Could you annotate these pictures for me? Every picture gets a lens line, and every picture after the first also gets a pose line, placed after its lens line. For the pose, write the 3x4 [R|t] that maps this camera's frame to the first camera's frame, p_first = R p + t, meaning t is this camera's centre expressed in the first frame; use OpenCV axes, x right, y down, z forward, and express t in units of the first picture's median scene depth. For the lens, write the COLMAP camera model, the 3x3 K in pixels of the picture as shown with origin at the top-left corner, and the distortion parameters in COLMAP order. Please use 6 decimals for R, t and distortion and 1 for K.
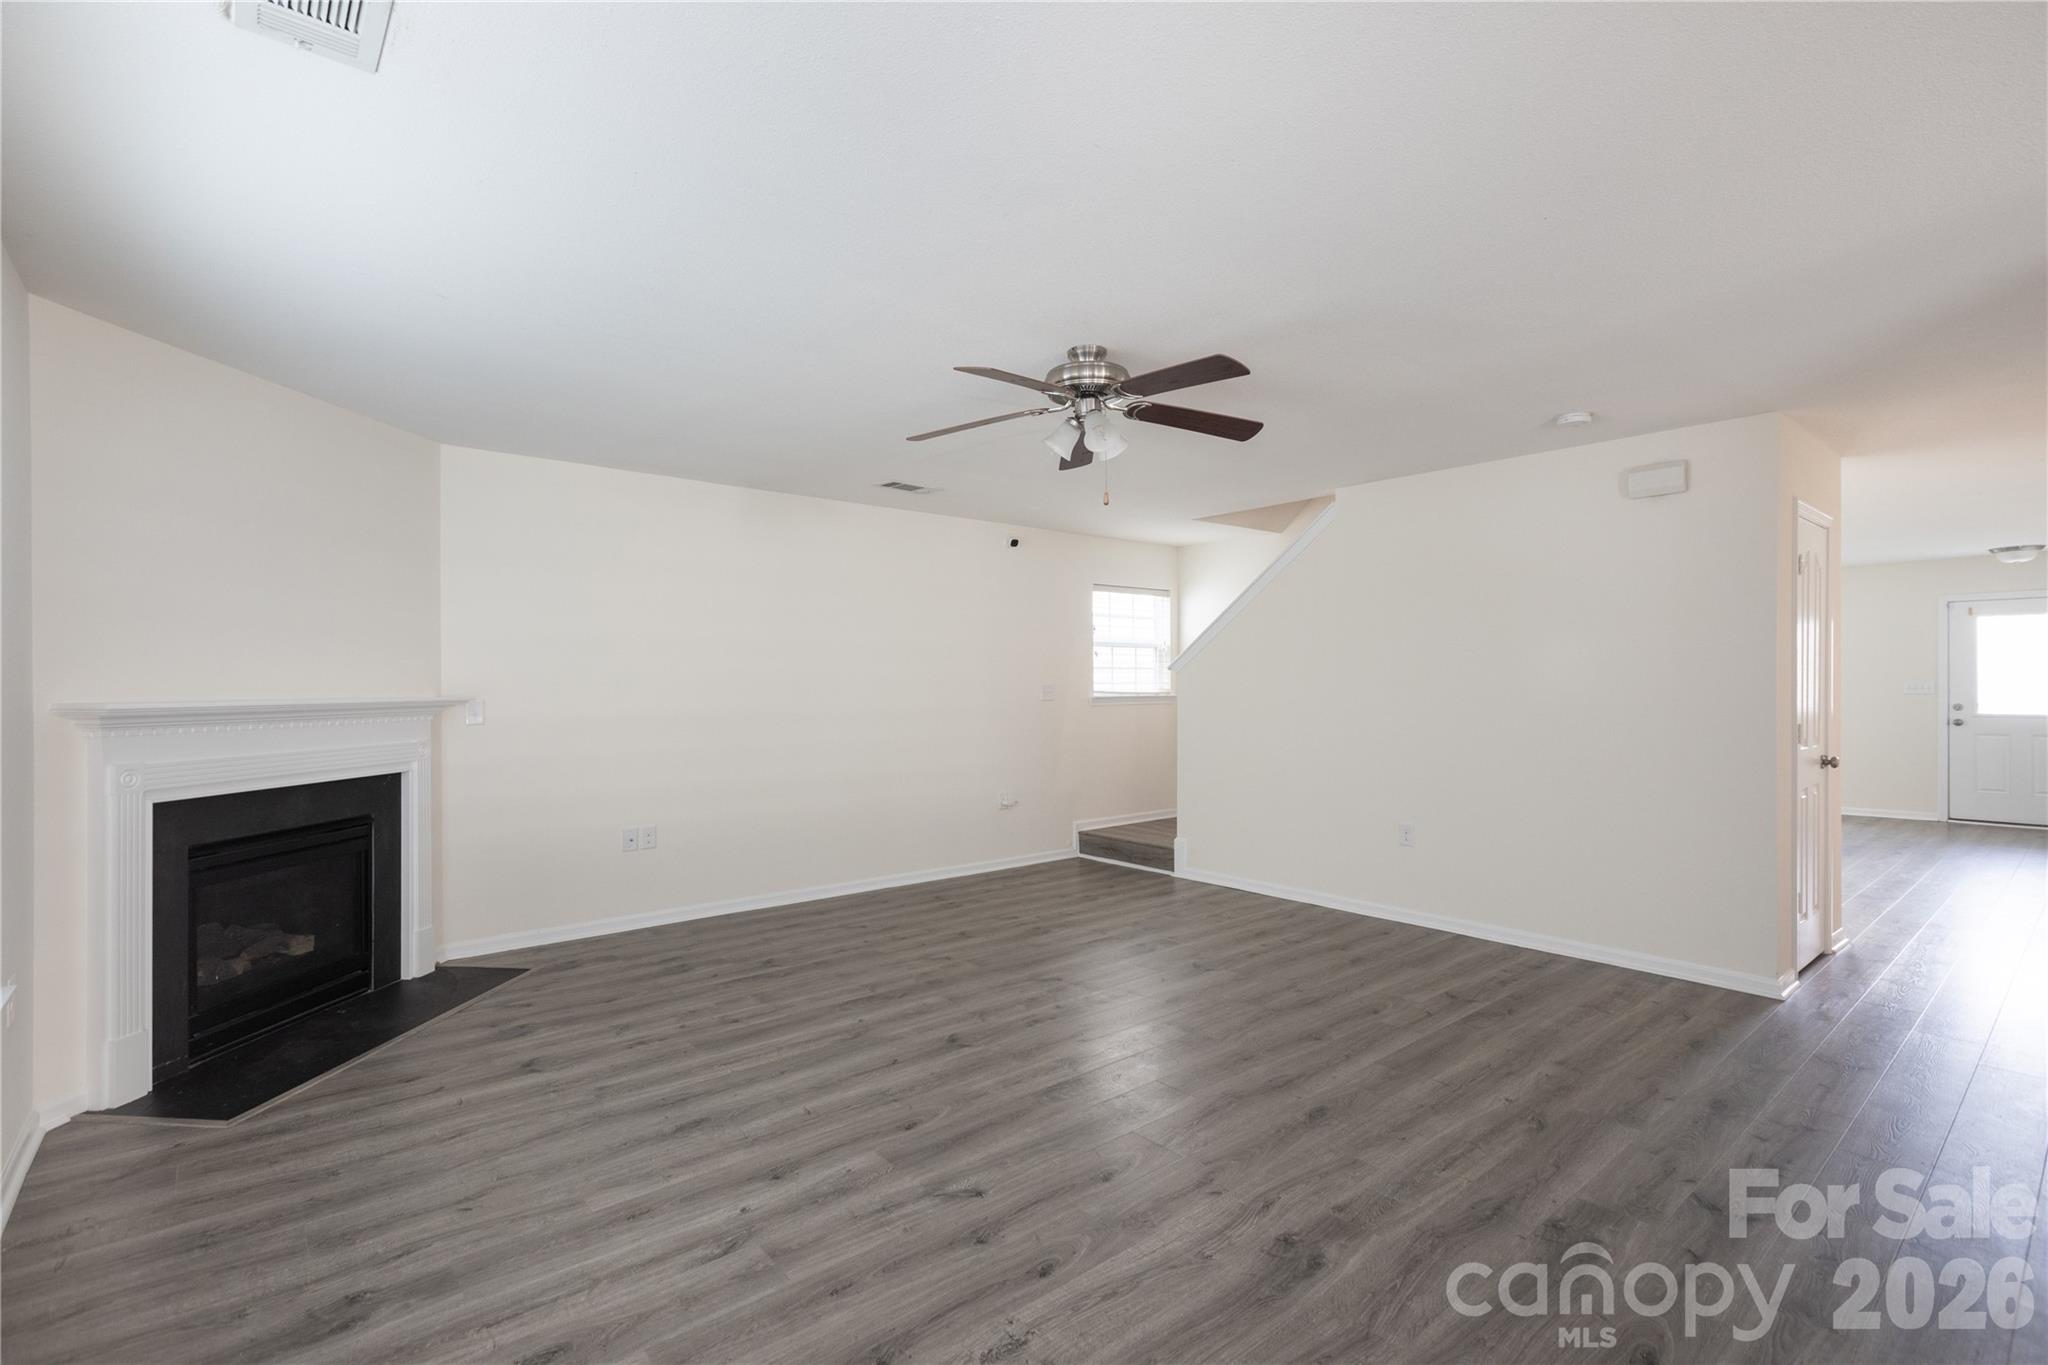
lens RADIAL K [[932.1, 0, 992.6], [0, 932.1, 690.4], [0, 0, 1]] dist [0.000032, -0.000255]
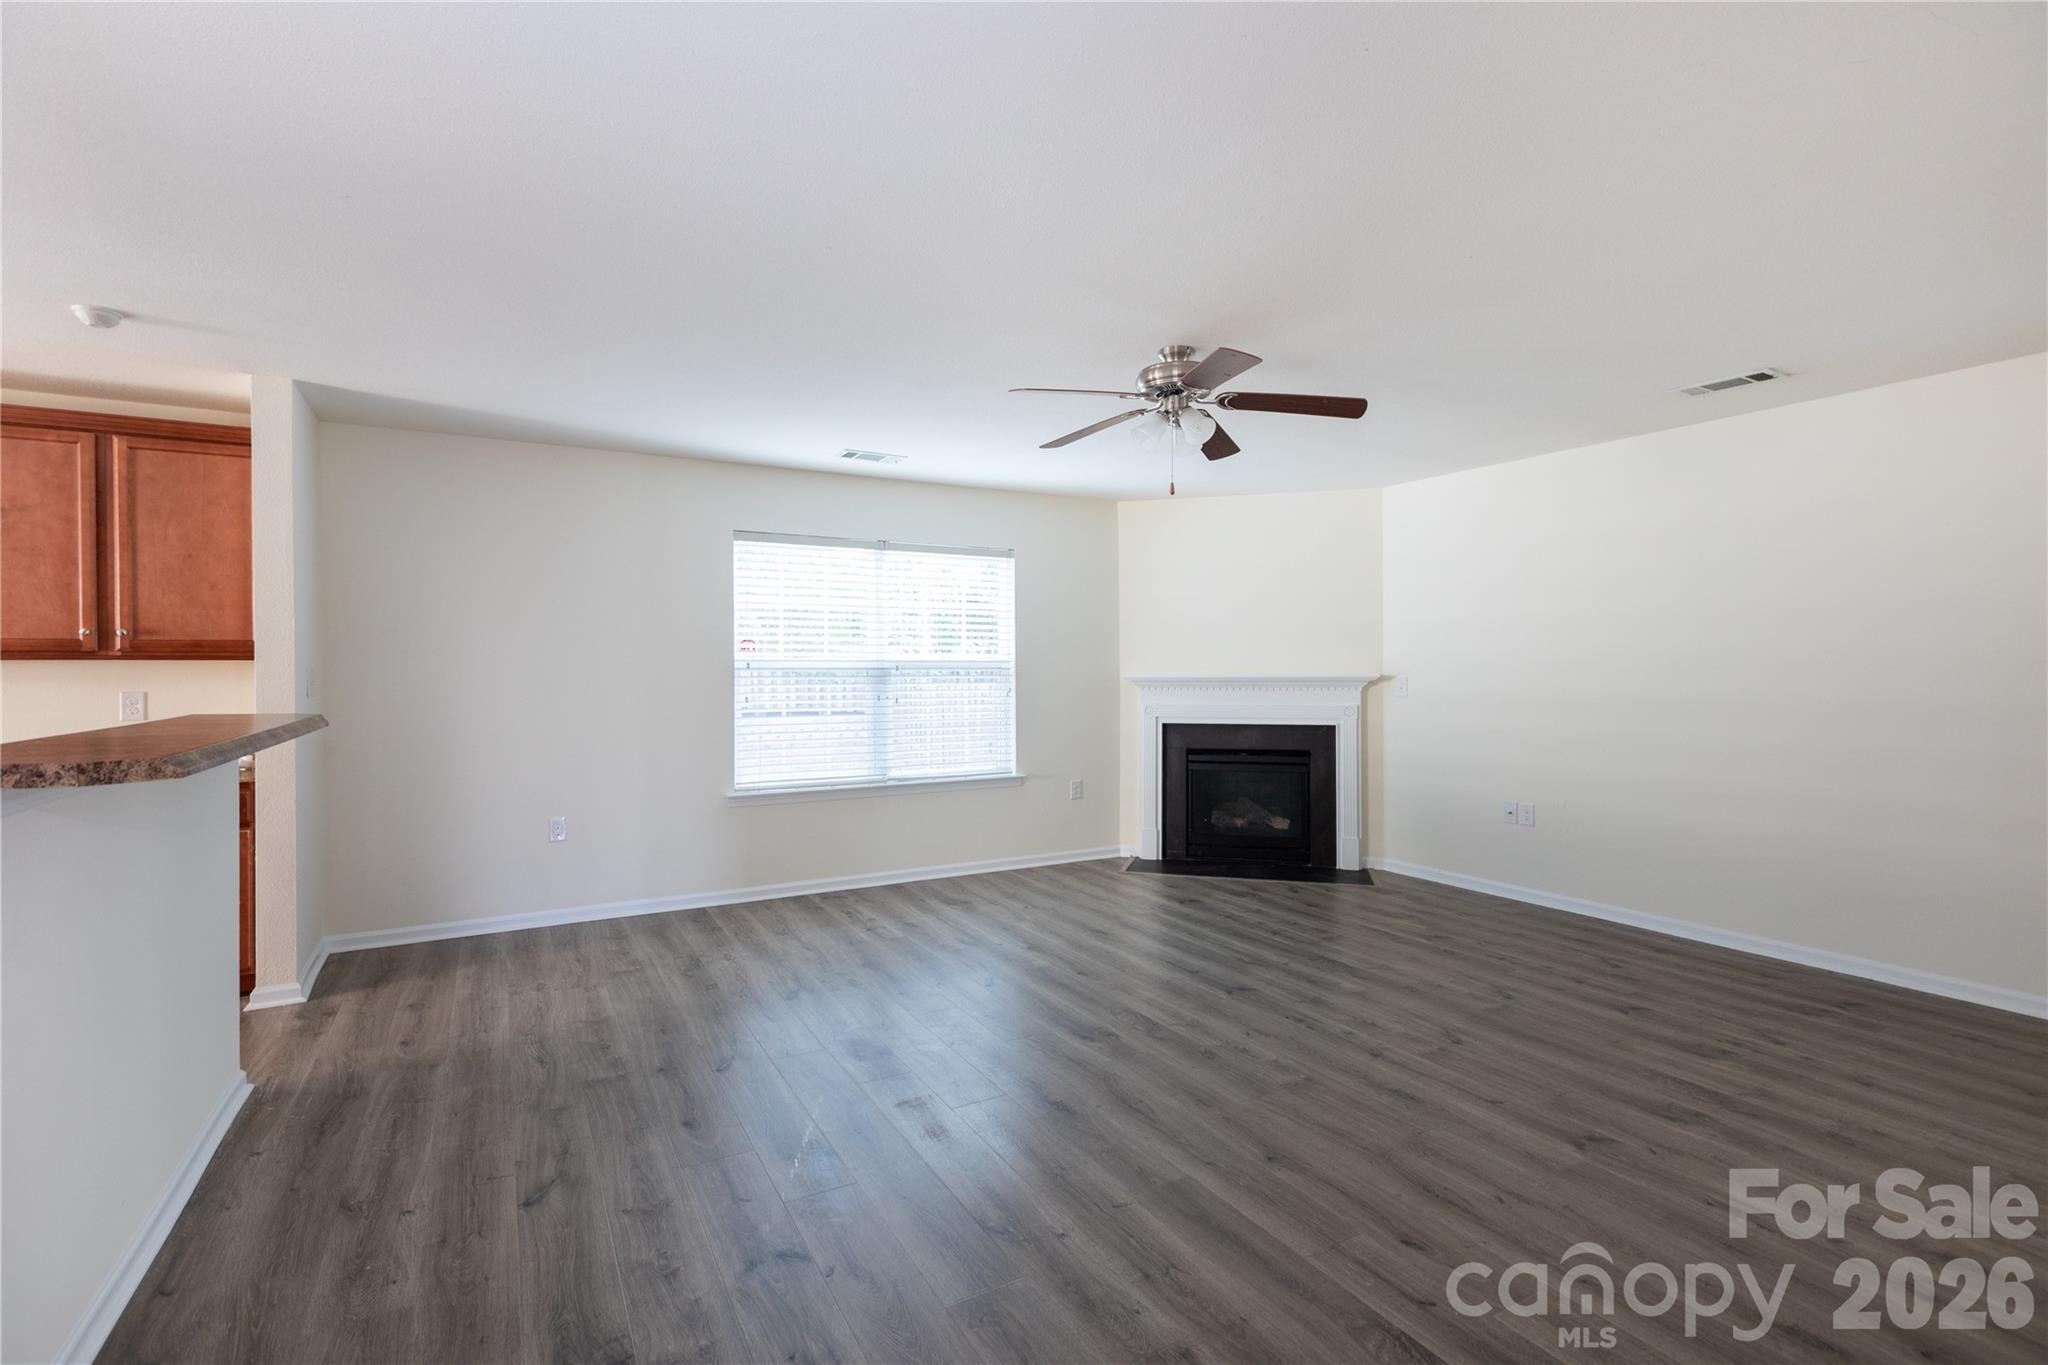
lens RADIAL K [[947.7, 0, 1021.1], [0, 947.7, 669.7], [0, 0, 1]] dist [0.000914, 0.000110]
pose [[-0.178251, 0.003458, -0.983979, 0.971224], [-0.000811, 0.999993, 0.003661, -0.004916], [0.983985, 0.001450, -0.178247, 0.829396]]
